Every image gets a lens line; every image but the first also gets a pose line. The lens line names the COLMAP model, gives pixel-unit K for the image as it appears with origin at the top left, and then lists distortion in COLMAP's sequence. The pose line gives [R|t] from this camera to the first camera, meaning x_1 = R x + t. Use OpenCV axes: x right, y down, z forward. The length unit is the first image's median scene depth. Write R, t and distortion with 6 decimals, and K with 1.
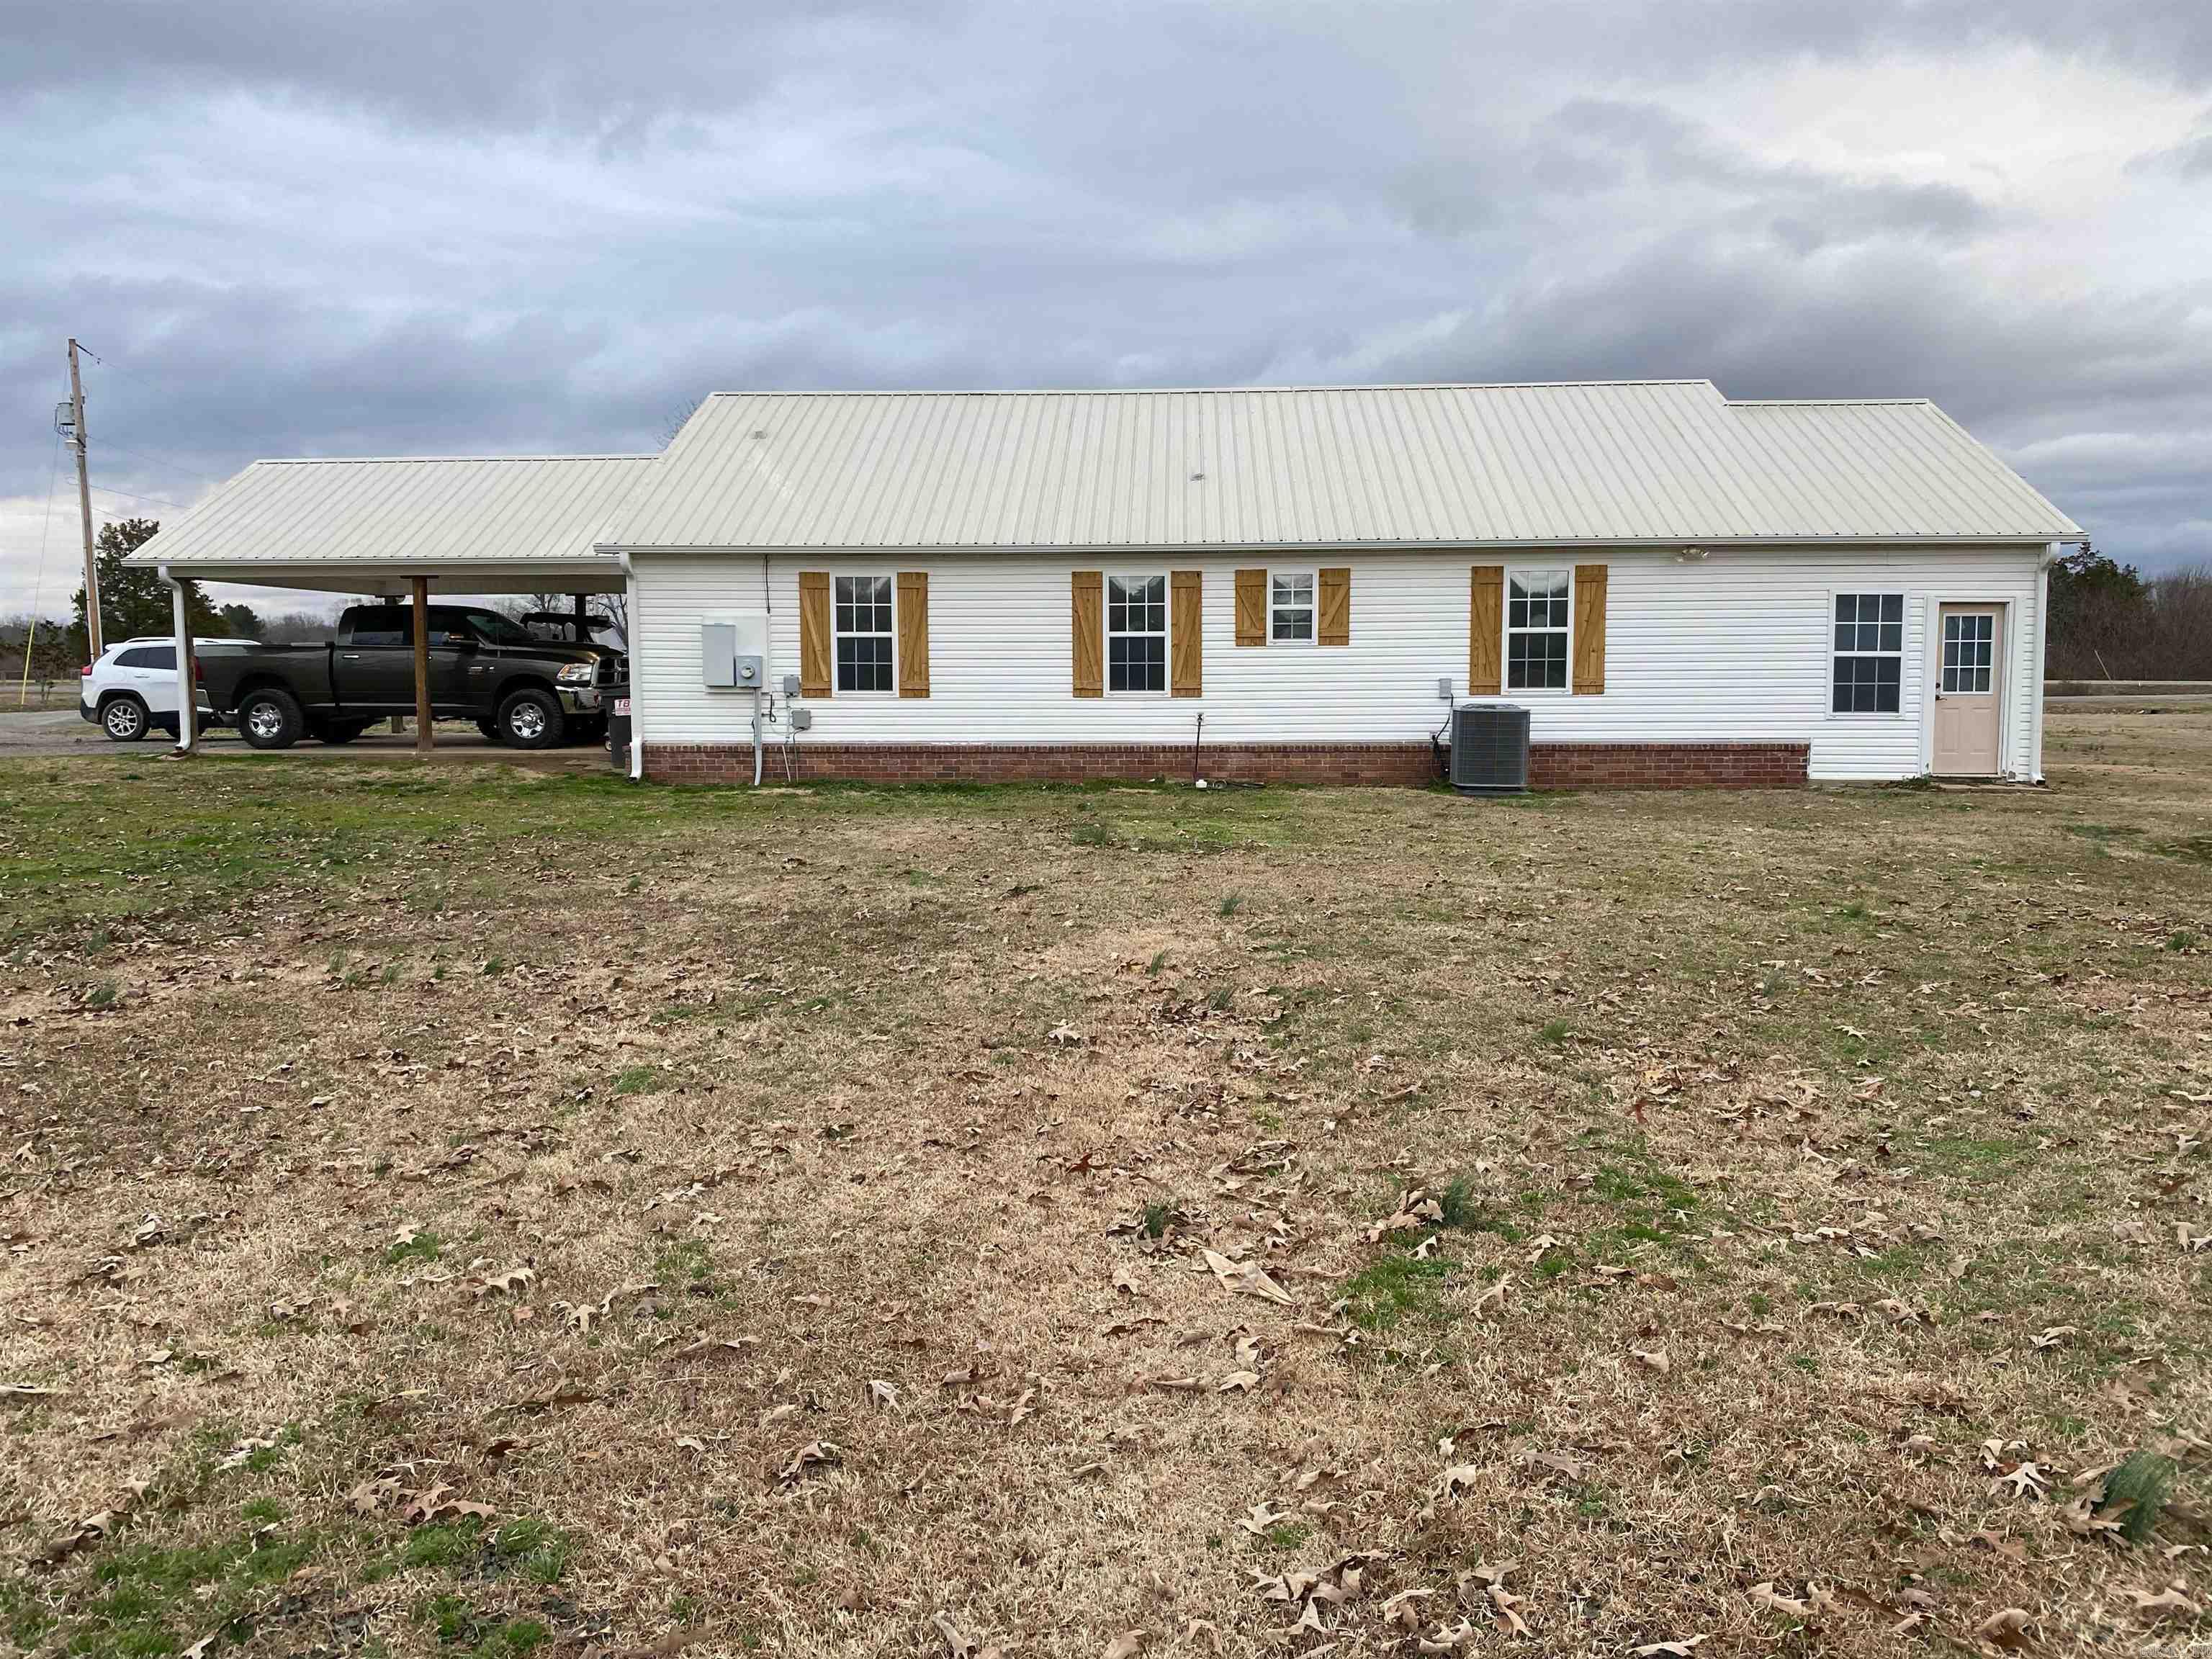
lens RADIAL K [[1679.9, 0, 1106.0], [0, 1679.9, 829.5], [0, 0, 1]] dist [-0.000709, -0.005012]
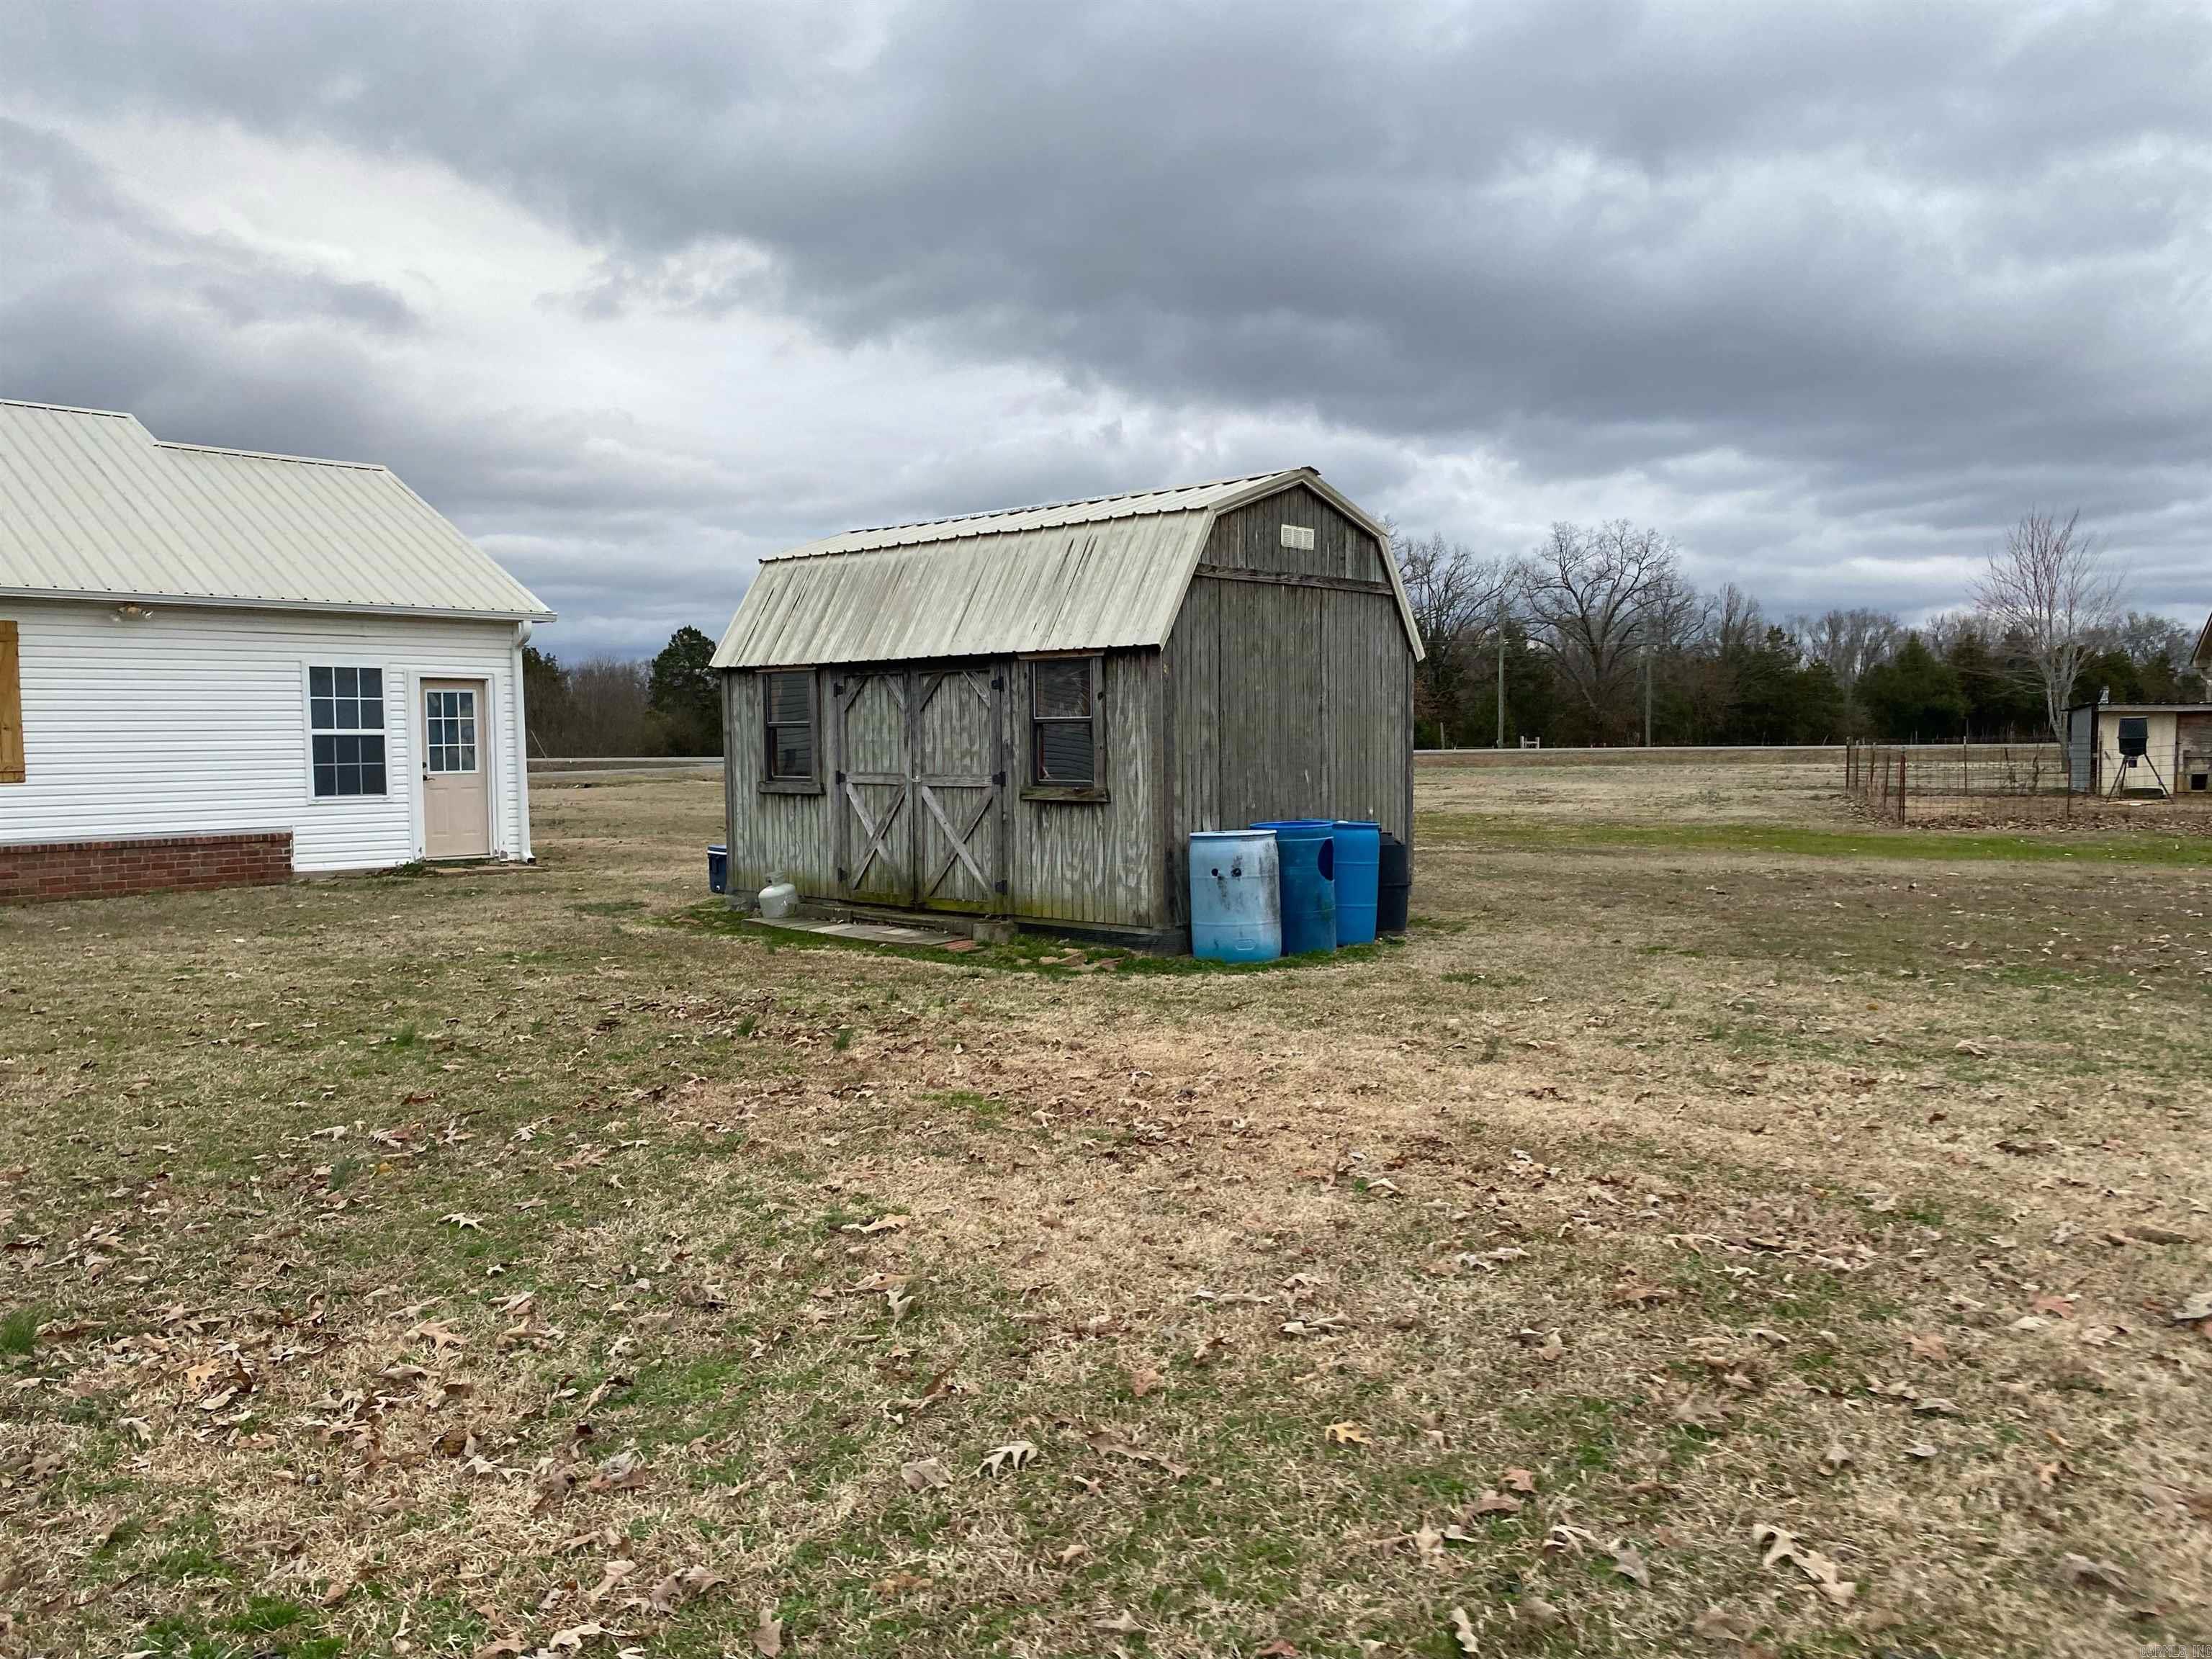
lens RADIAL K [[1682.9, 0, 1105.9], [0, 1682.9, 840.5], [0, 0, 1]] dist [0.002056, -0.006494]
pose [[0.649422, -0.051221, 0.758701, 0.074989], [0.082758, 0.996563, -0.003559, -0.027555], [-0.755911, 0.065100, 0.651430, 0.316265]]
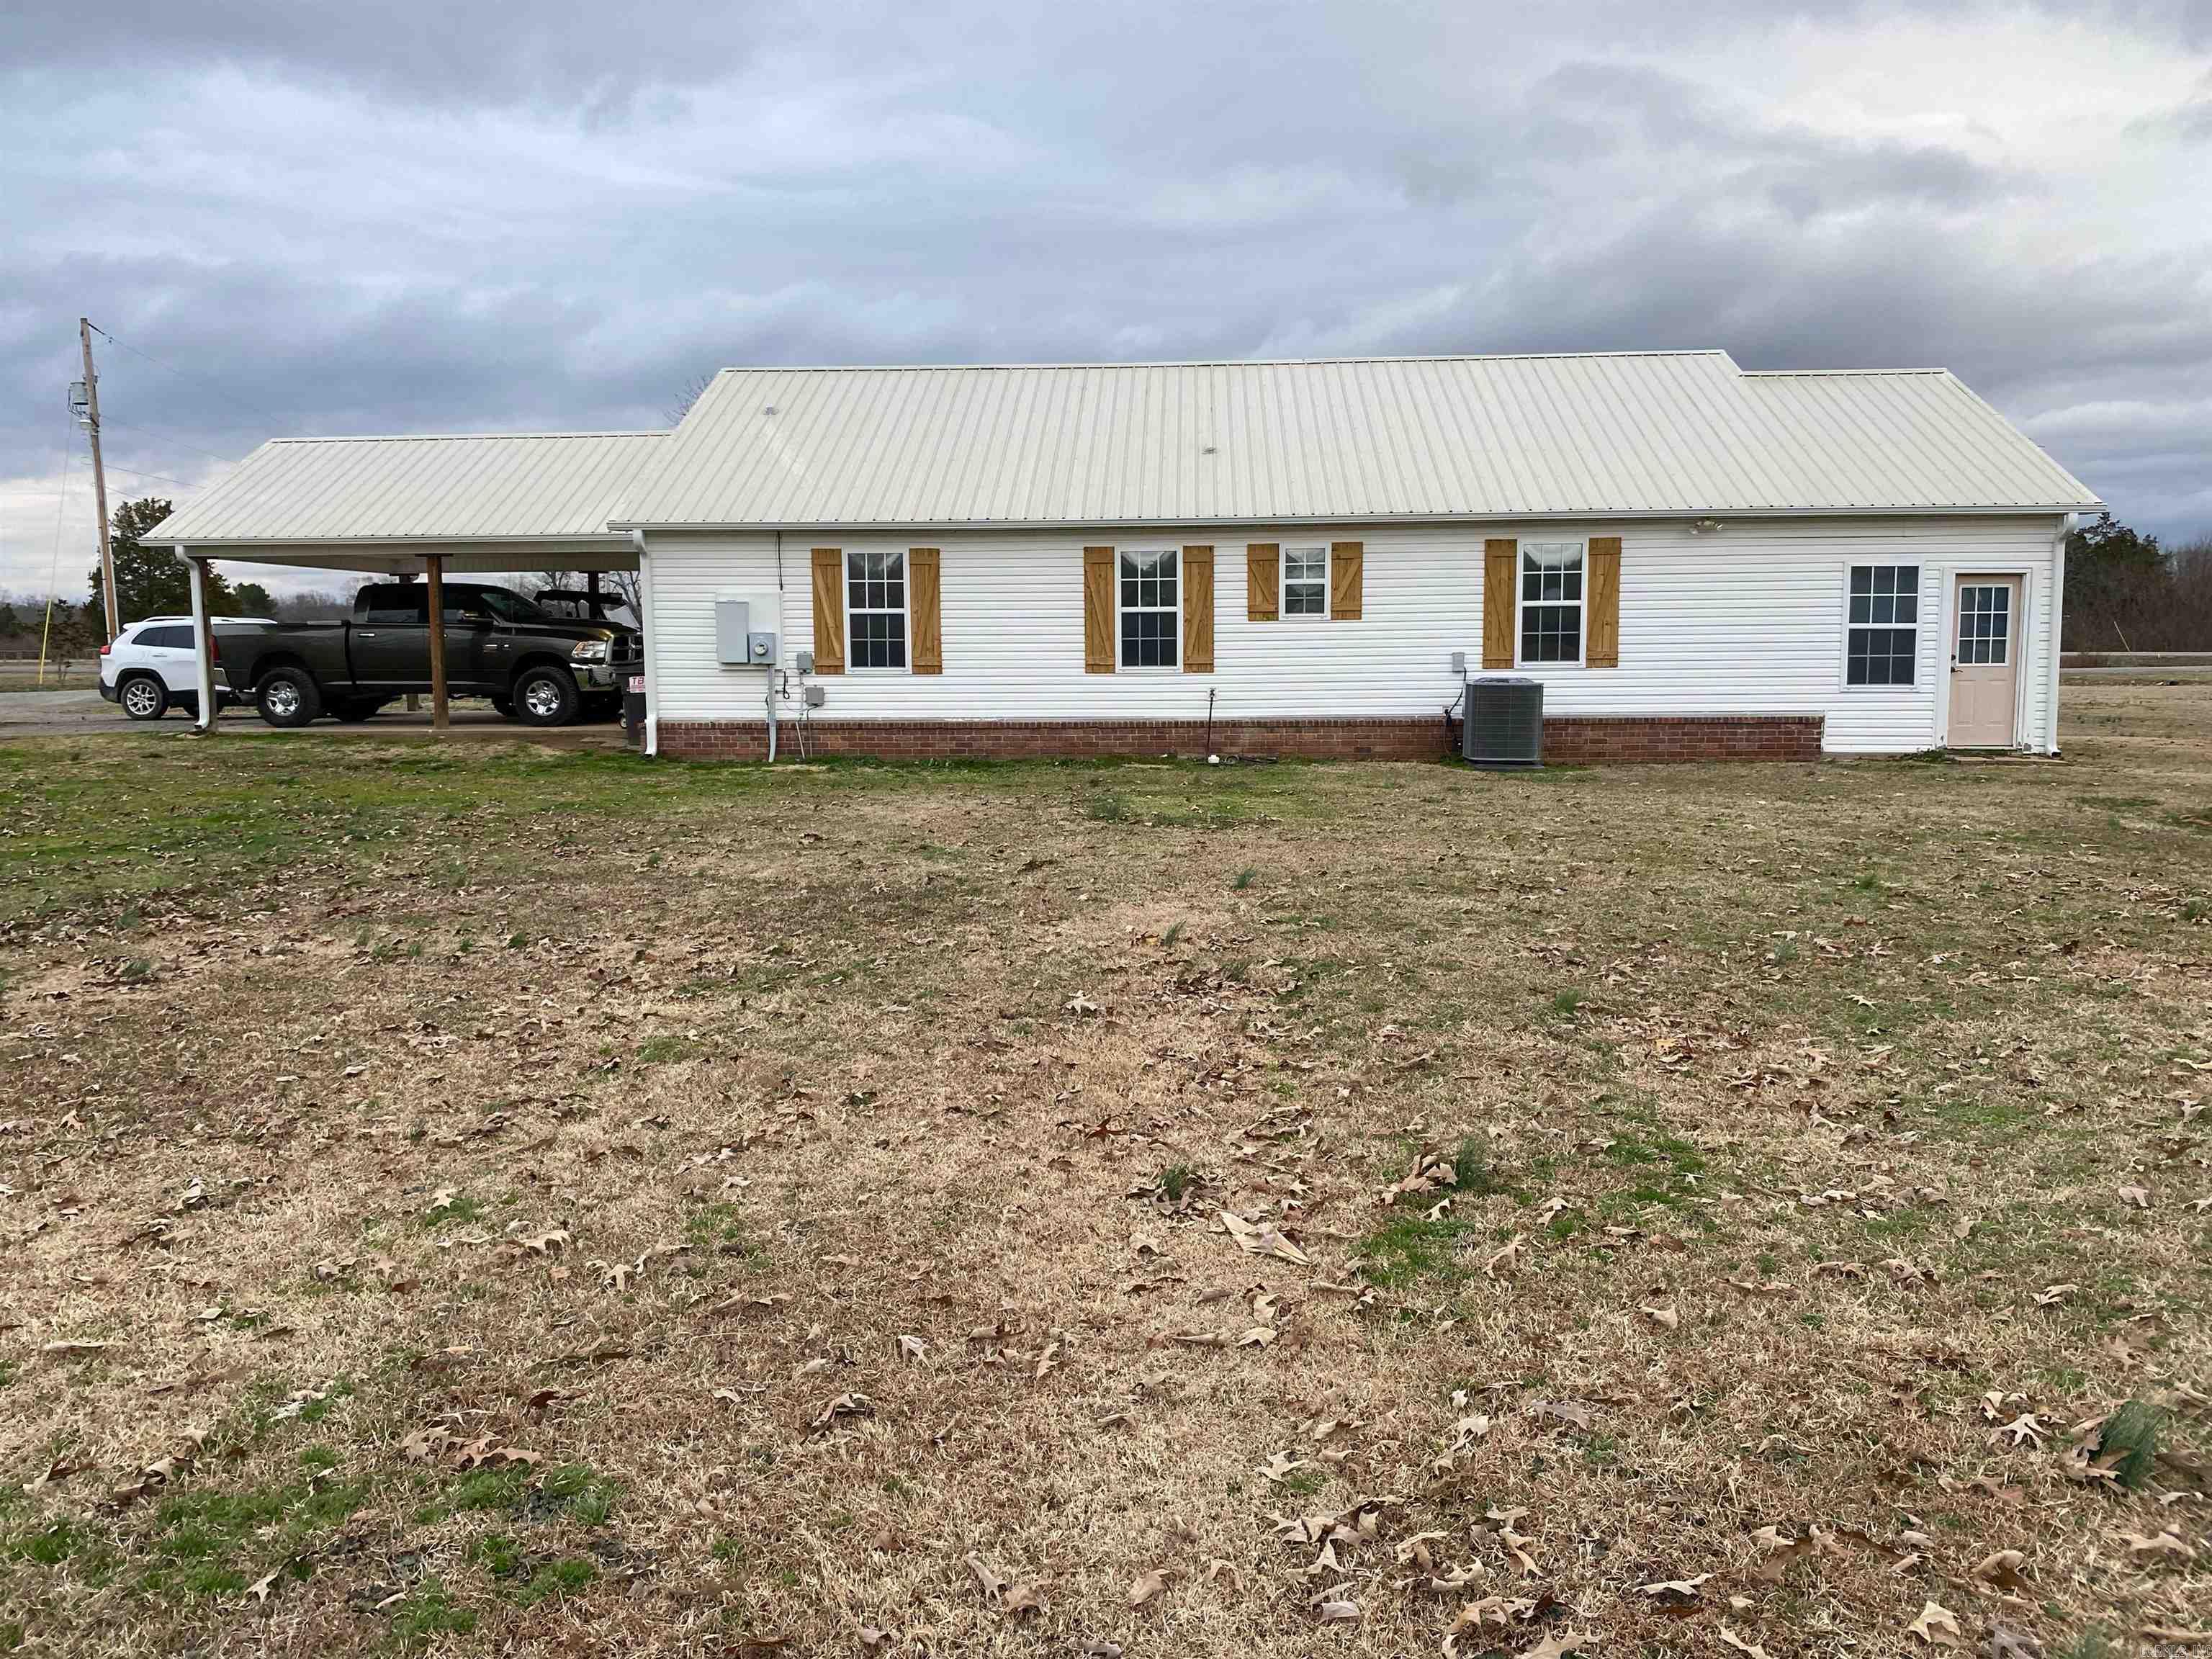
lens RADIAL K [[1682.9, 0, 1105.9], [0, 1682.9, 840.5], [0, 0, 1]] dist [0.002056, -0.006494]
pose [[0.999971, -0.003403, -0.006803, -0.002964], [0.003542, 0.999784, 0.020484, 0.002070], [0.006732, -0.020507, 0.999767, -0.013158]]
